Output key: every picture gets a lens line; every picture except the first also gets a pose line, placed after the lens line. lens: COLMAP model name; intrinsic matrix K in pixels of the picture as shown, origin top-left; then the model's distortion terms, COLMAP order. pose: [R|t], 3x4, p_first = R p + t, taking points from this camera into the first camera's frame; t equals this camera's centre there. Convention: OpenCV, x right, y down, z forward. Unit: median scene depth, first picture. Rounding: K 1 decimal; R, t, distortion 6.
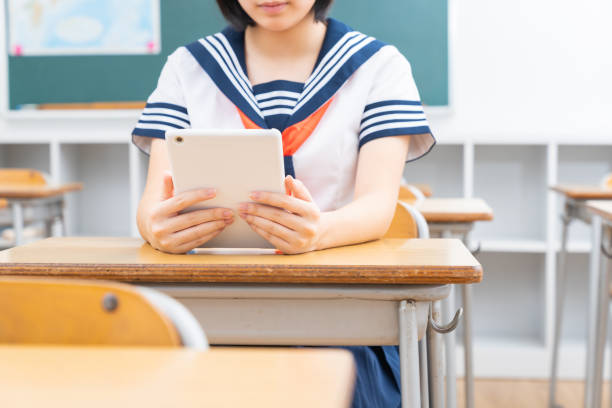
lens RADIAL K [[1114.2, 0, 306.0], [0, 1114.2, 204.0], [0, 0, 1]] dist [-0.011216, -0.072429]
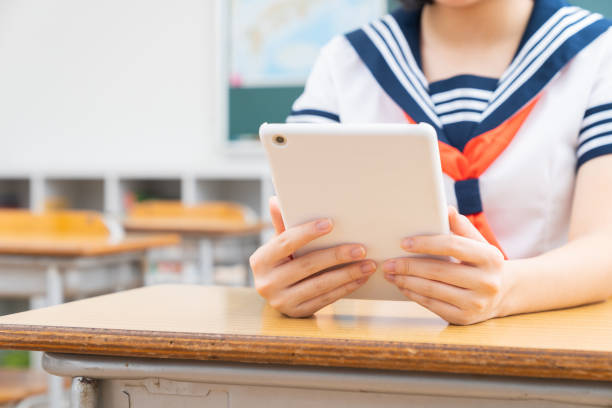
lens RADIAL K [[1114.2, 0, 306.0], [0, 1114.2, 204.0], [0, 0, 1]] dist [-0.011216, -0.072429]
pose [[0.975633, 0.010654, -0.219148, 0.046848], [-0.017460, 0.999423, -0.029141, -0.005195], [0.218711, 0.032257, 0.975256, 0.359781]]
